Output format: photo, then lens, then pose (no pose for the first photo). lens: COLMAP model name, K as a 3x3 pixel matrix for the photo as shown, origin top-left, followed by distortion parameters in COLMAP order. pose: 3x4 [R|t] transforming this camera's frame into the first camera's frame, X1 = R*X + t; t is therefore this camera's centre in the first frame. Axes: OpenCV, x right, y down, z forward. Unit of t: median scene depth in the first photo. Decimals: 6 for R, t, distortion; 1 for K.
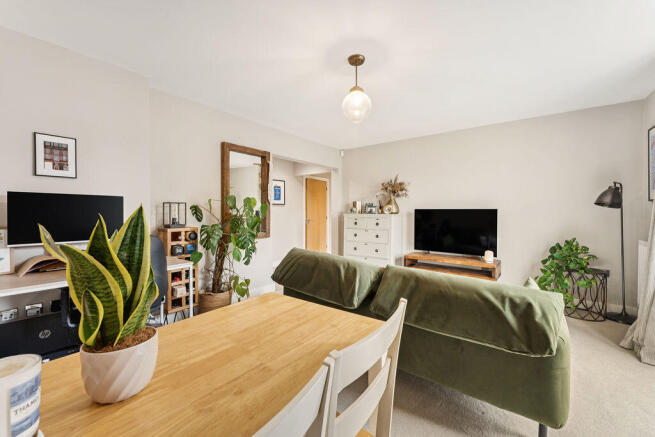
lens RADIAL K [[265.3, 0, 327.5], [0, 265.3, 218.5], [0, 0, 1]] dist [-0.001815, -0.000107]
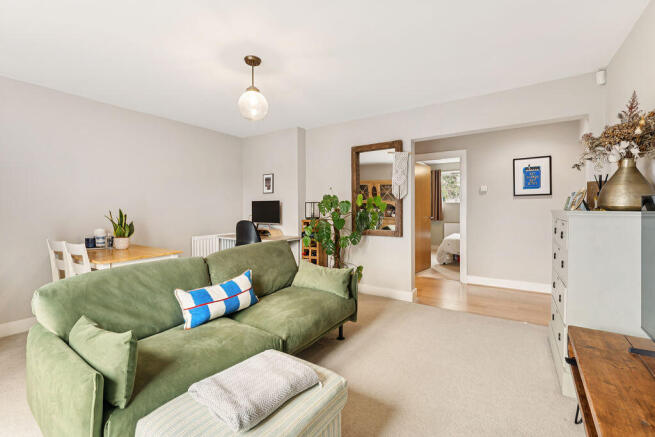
lens RADIAL K [[295.7, 0, 327.9], [0, 295.7, 210.6], [0, 0, 1]] dist [0.000838, 0.000170]
pose [[0.052682, 0.002803, -0.998607, 0.655774], [-0.017190, 0.999850, 0.001900, -0.011897], [0.998463, 0.017066, 0.052723, 0.620353]]
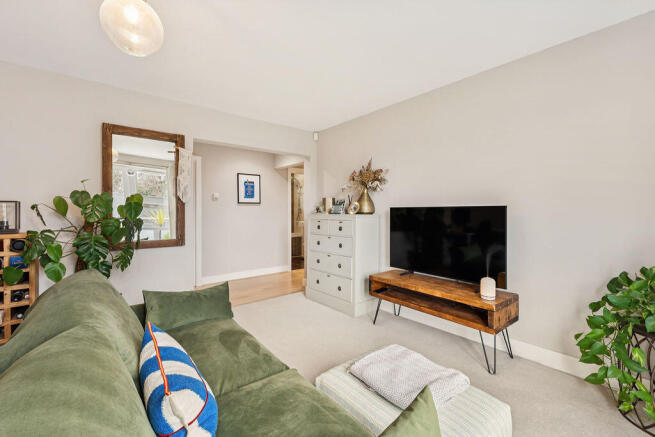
lens RADIAL K [[275.3, 0, 330.0], [0, 275.3, 216.9], [0, 0, 1]] dist [0.001419, 0.000050]
pose [[0.974720, -0.000101, -0.223429, 0.334453], [-0.001214, 0.999983, -0.005750, -0.006305], [0.223426, 0.005876, 0.974703, 0.274685]]
